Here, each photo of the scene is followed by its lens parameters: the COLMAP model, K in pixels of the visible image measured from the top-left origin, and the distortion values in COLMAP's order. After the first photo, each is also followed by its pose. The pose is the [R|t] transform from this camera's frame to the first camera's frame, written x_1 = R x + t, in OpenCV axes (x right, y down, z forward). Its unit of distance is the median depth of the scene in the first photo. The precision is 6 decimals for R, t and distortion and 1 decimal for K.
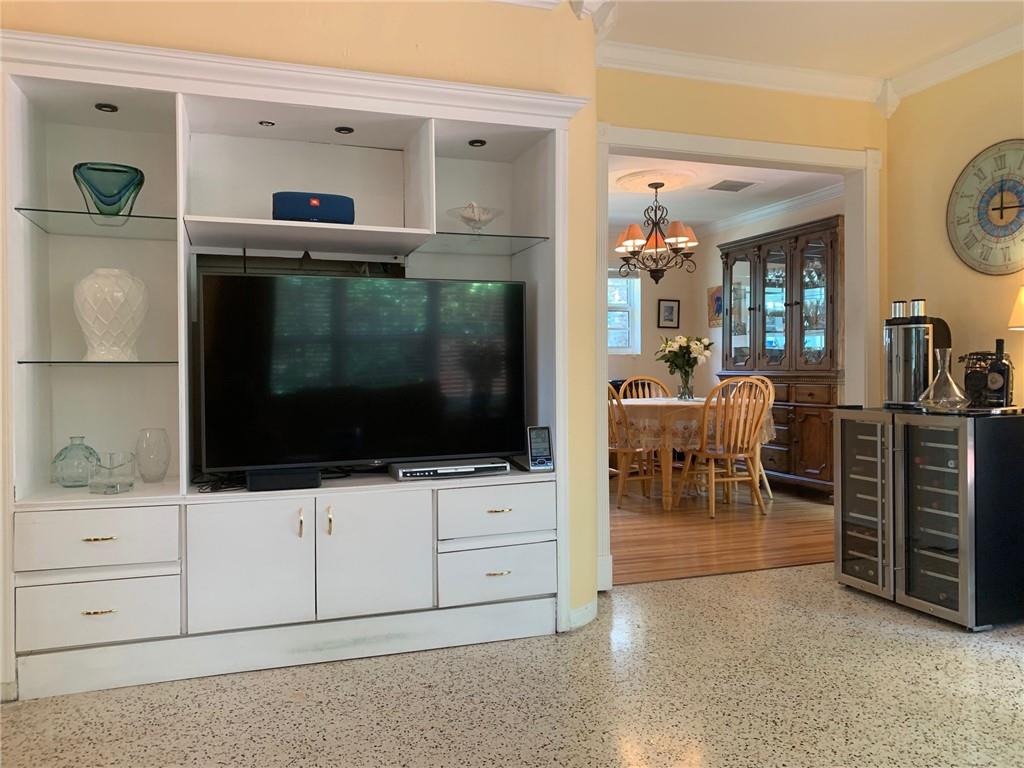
lens RADIAL K [[785.8, 0, 512.1], [0, 785.8, 378.7], [0, 0, 1]] dist [0.009656, -0.005342]
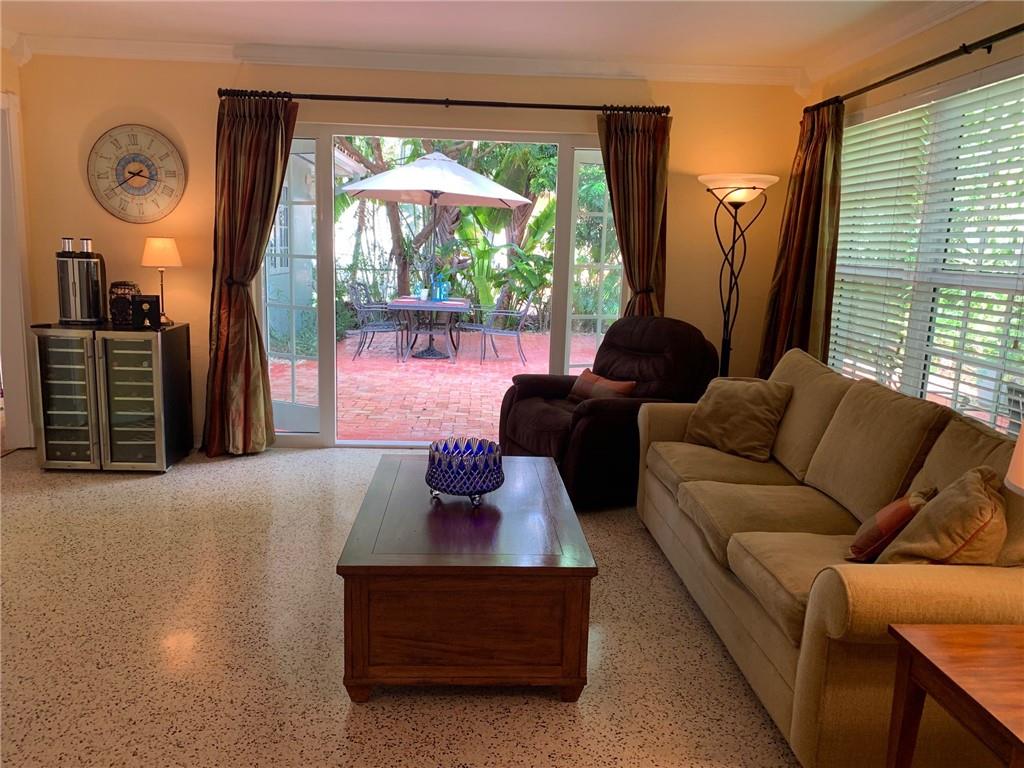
lens RADIAL K [[785.8, 0, 510.7], [0, 785.8, 382.2], [0, 0, 1]] dist [0.009656, -0.005342]
pose [[0.296385, -0.151548, 0.942968, -0.538572], [-0.024740, 0.985781, 0.166205, -0.103105], [-0.954748, -0.072590, 0.288422, -0.048850]]
